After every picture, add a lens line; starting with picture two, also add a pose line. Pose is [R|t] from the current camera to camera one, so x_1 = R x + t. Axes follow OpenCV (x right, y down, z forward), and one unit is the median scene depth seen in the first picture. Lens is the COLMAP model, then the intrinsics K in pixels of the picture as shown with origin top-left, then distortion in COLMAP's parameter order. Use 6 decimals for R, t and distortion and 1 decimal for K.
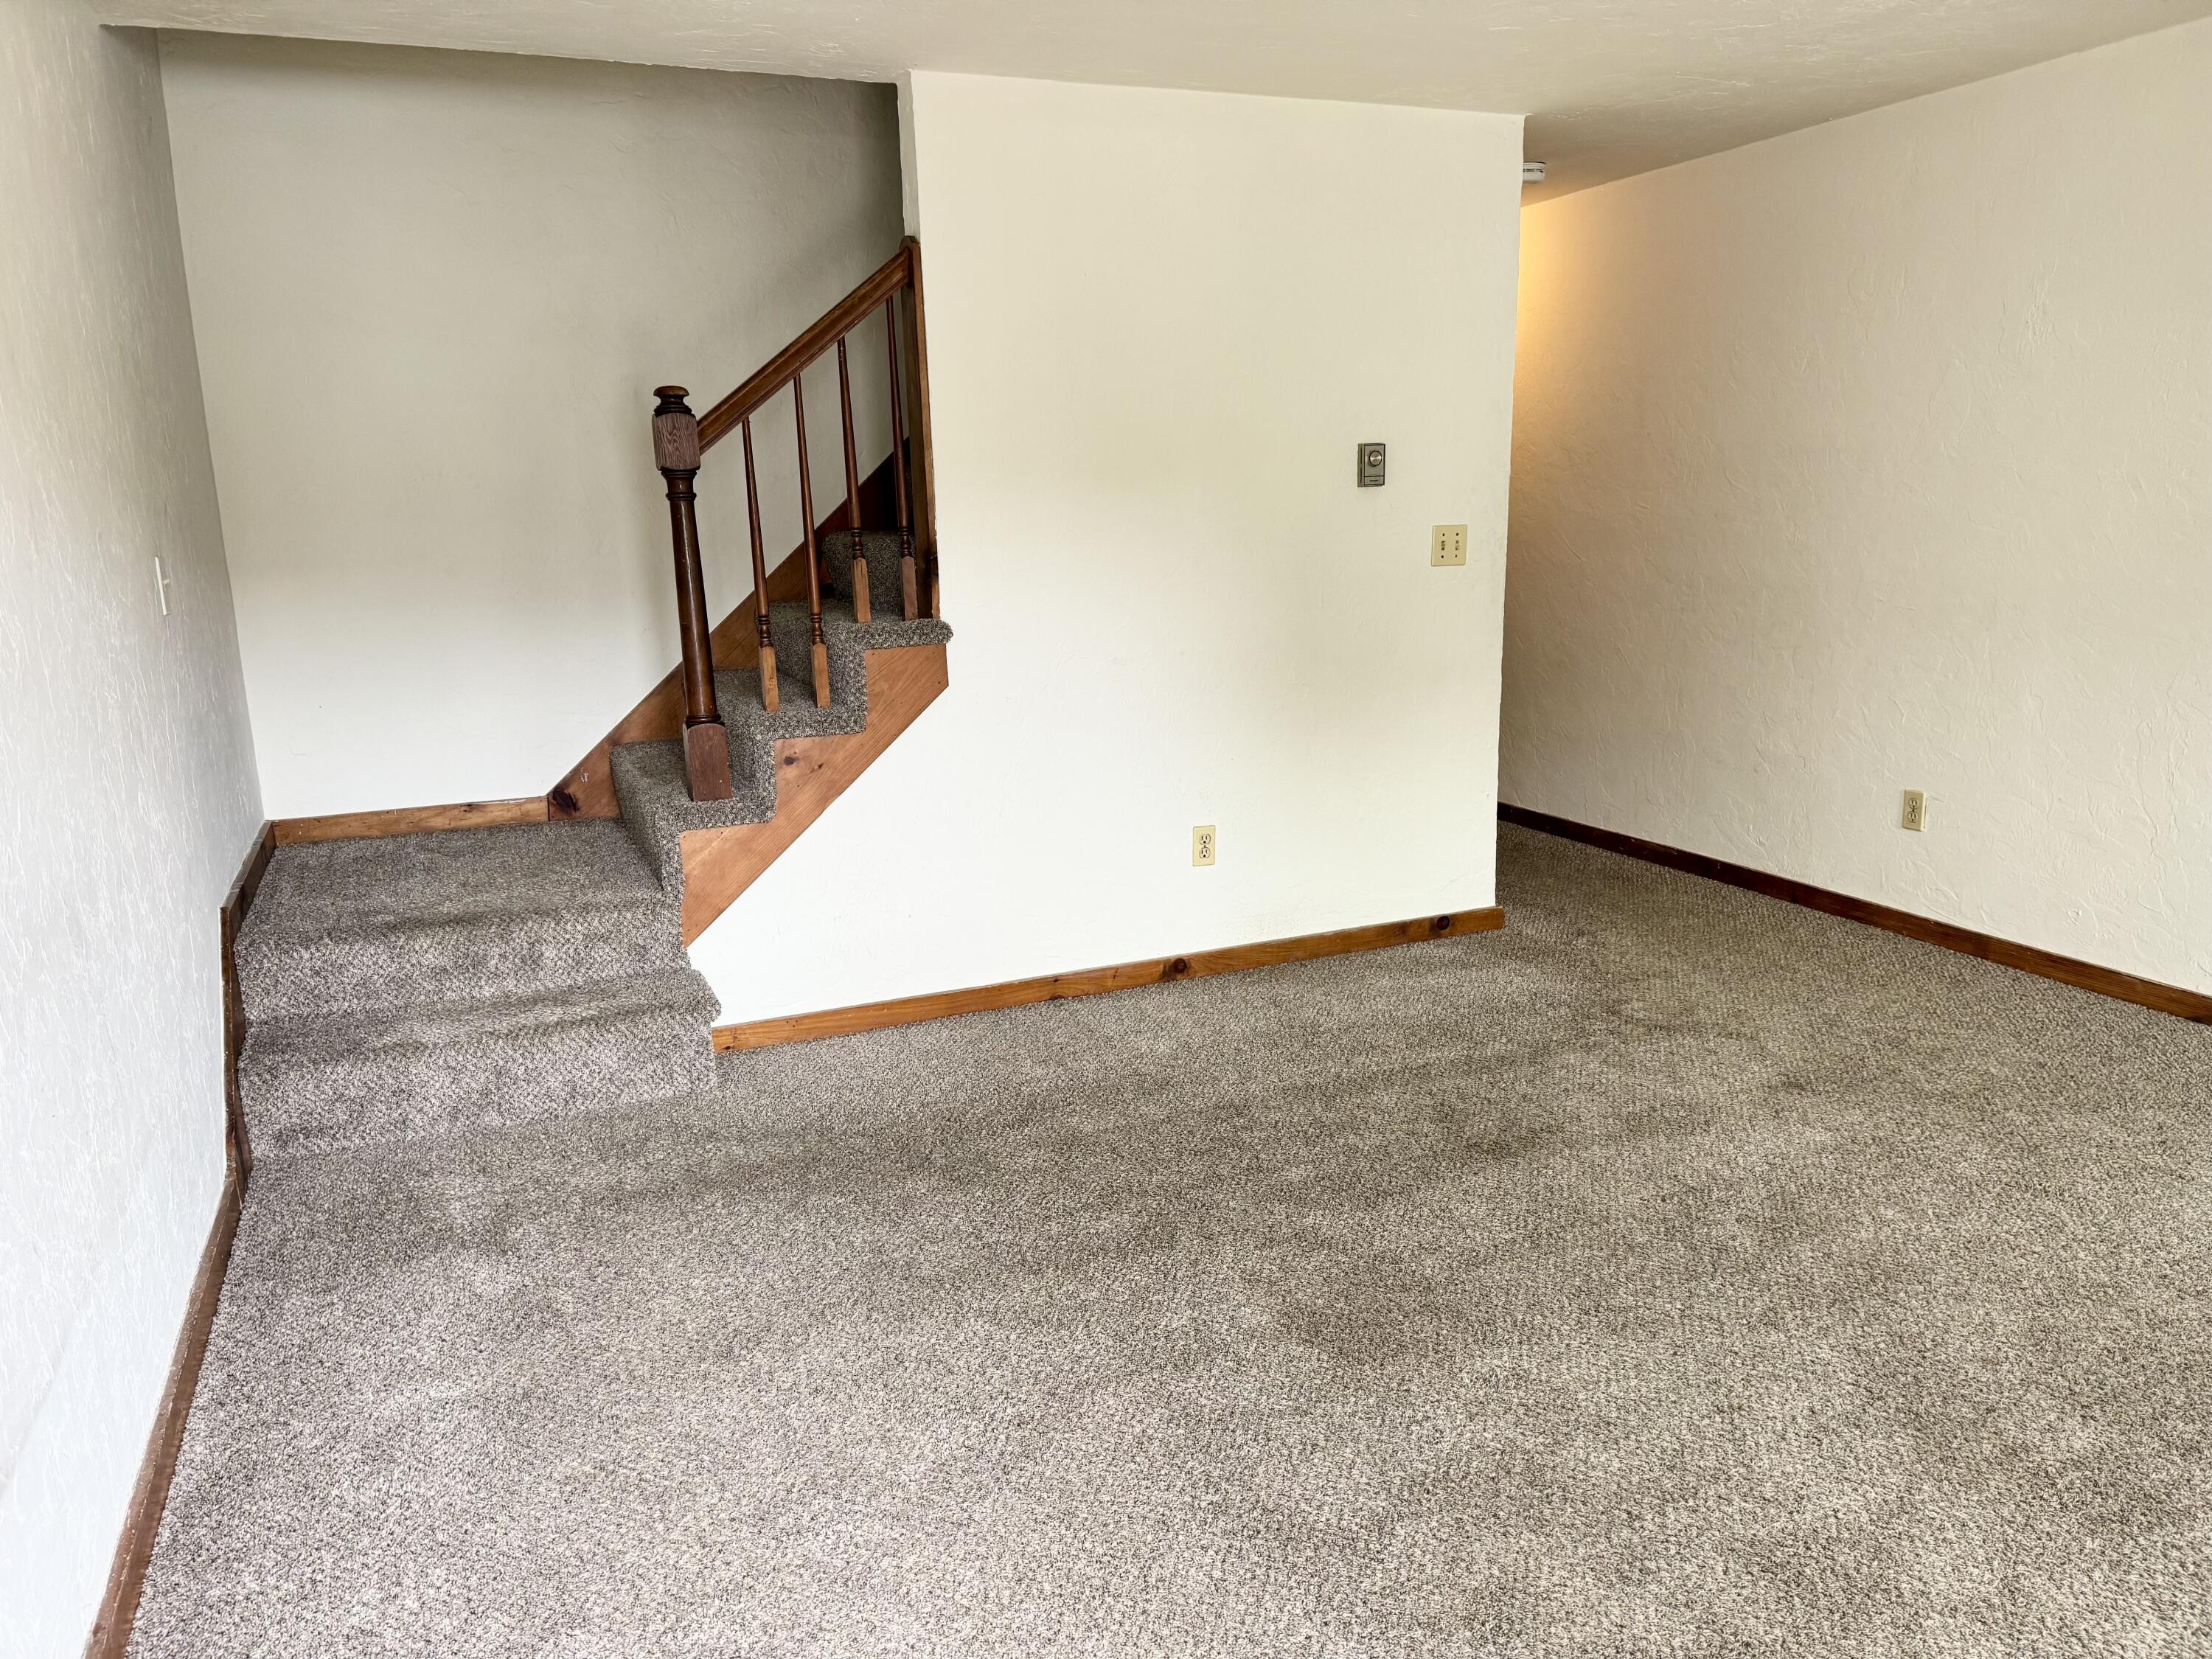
lens RADIAL K [[1500.2, 0, 1106.0], [0, 1500.2, 829.5], [0, 0, 1]] dist [0.005074, 0.000064]
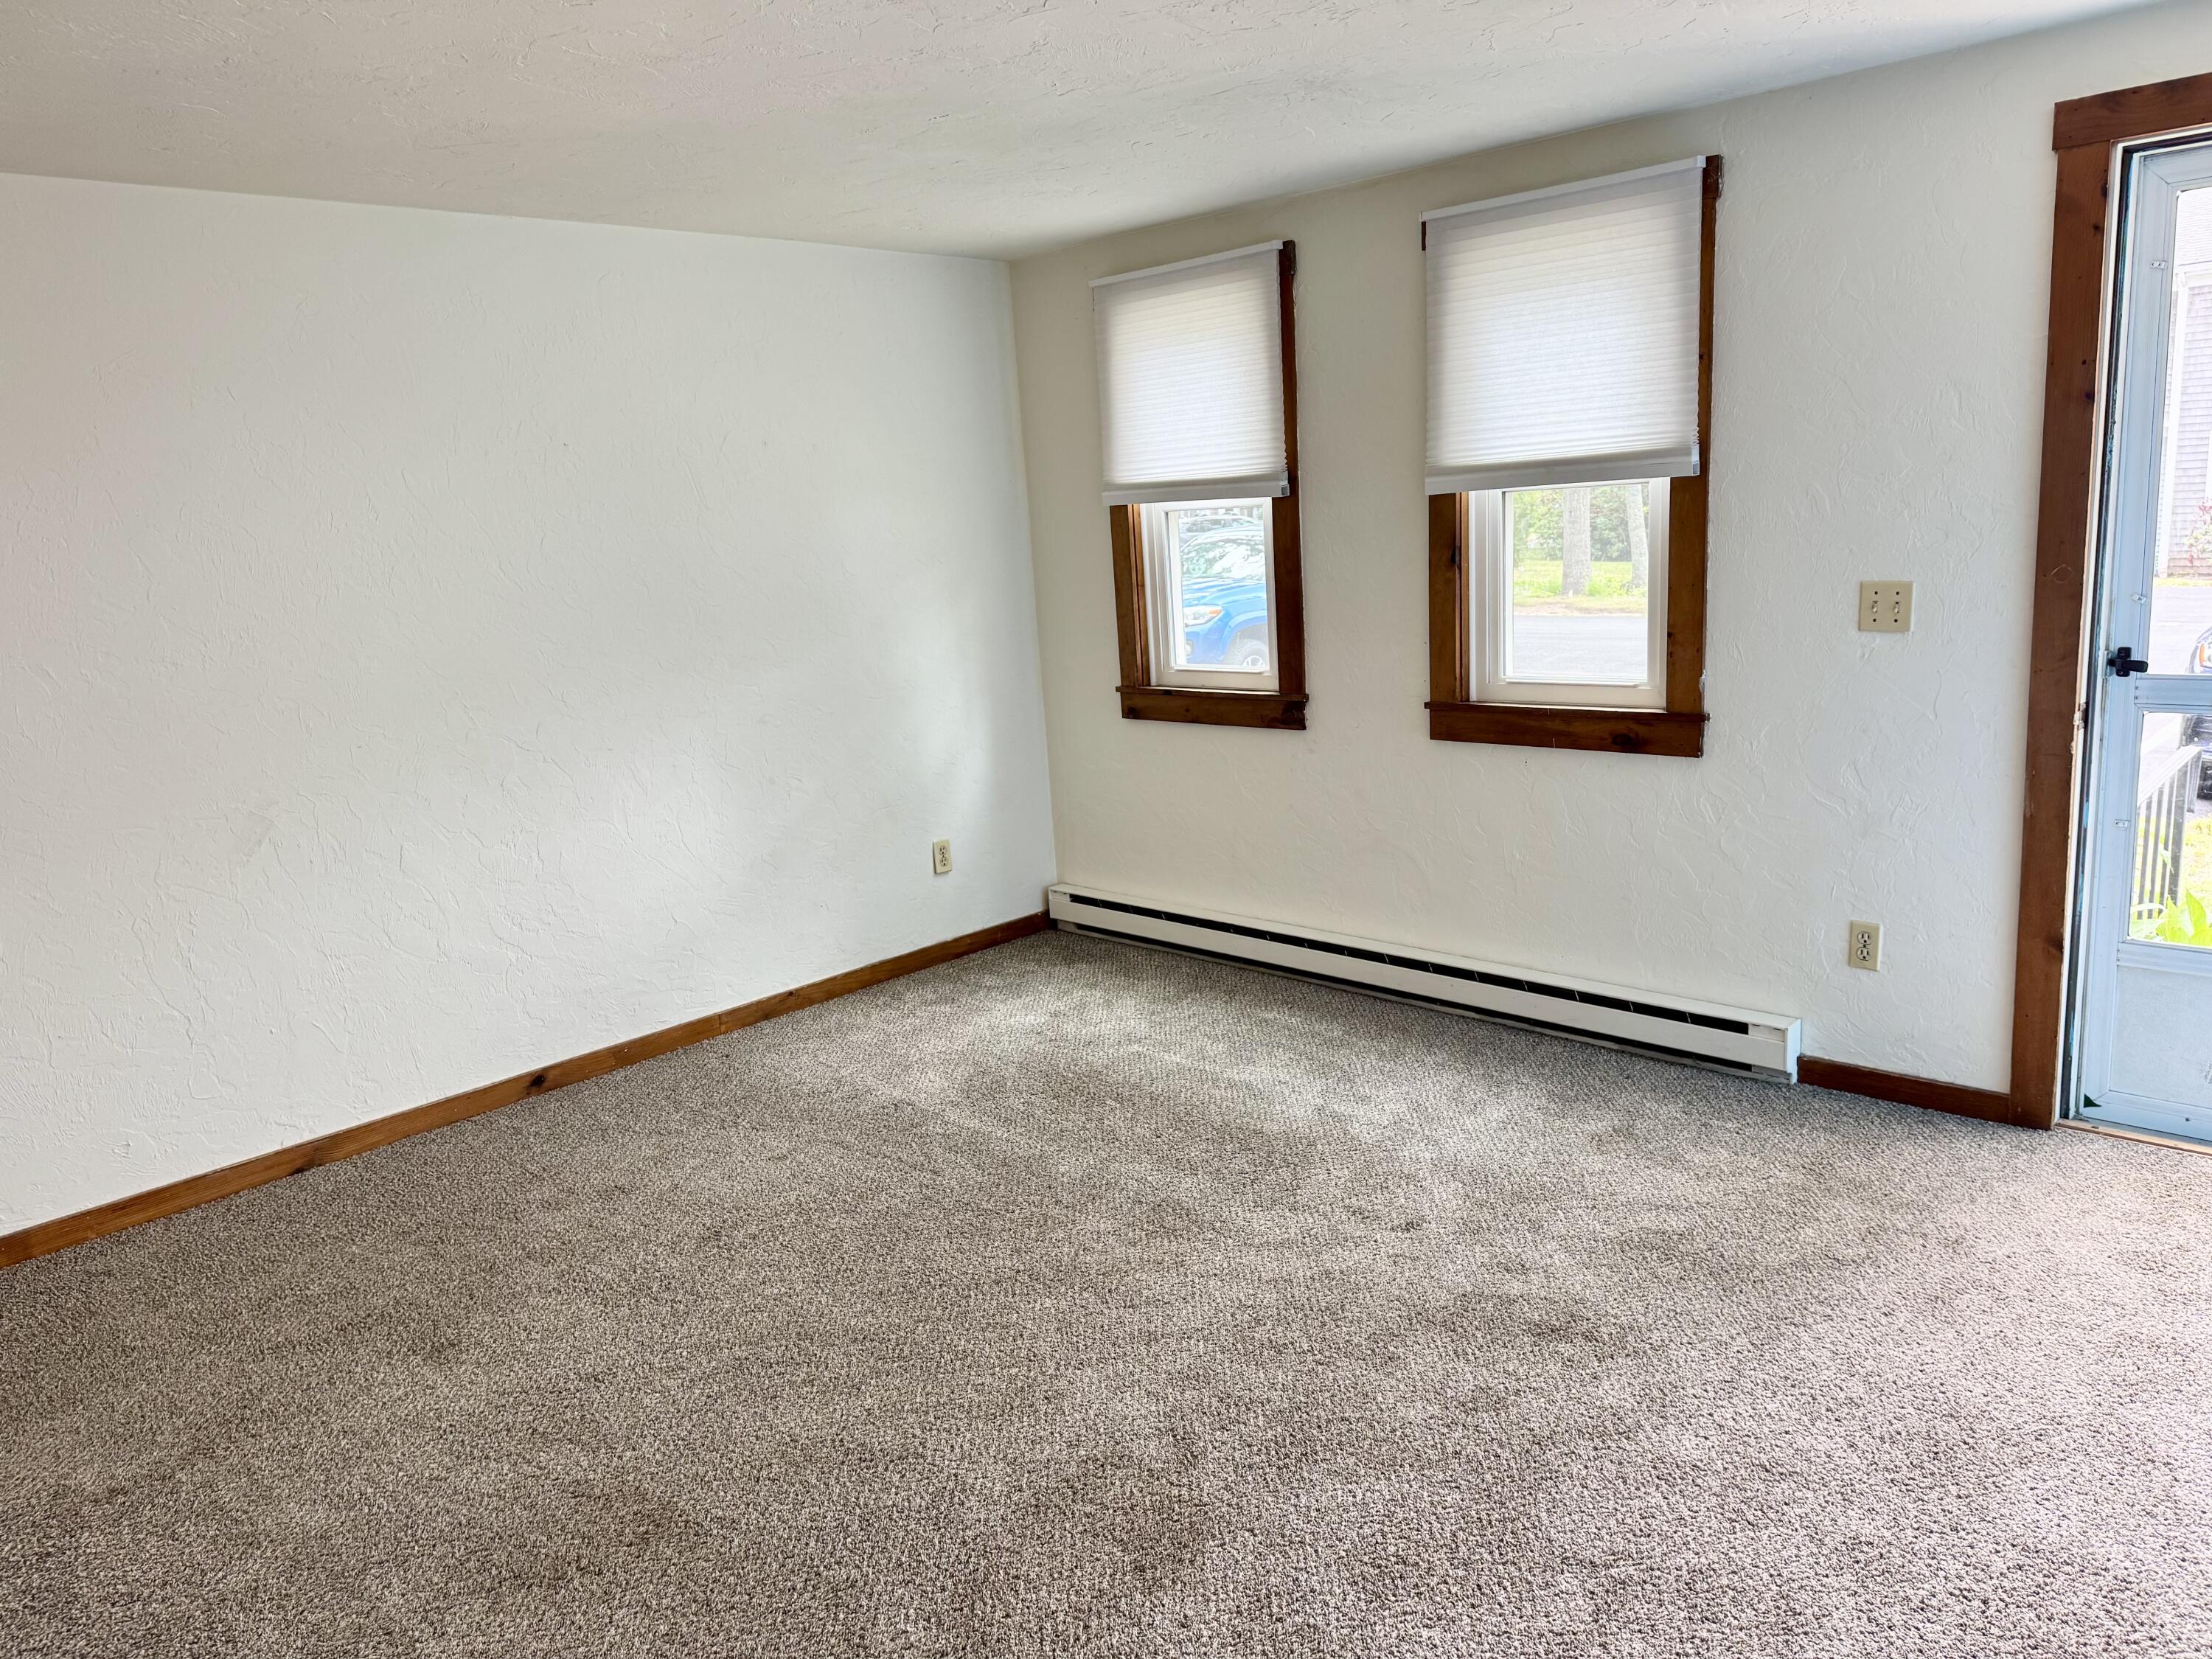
lens RADIAL K [[1500.2, 0, 1106.0], [0, 1500.2, 829.5], [0, 0, 1]] dist [0.005074, 0.000064]
pose [[-0.382749, -0.126879, 0.915098, -0.402315], [0.279698, 0.928124, 0.245671, -0.193408], [-0.880496, 0.349981, -0.319751, 0.792393]]
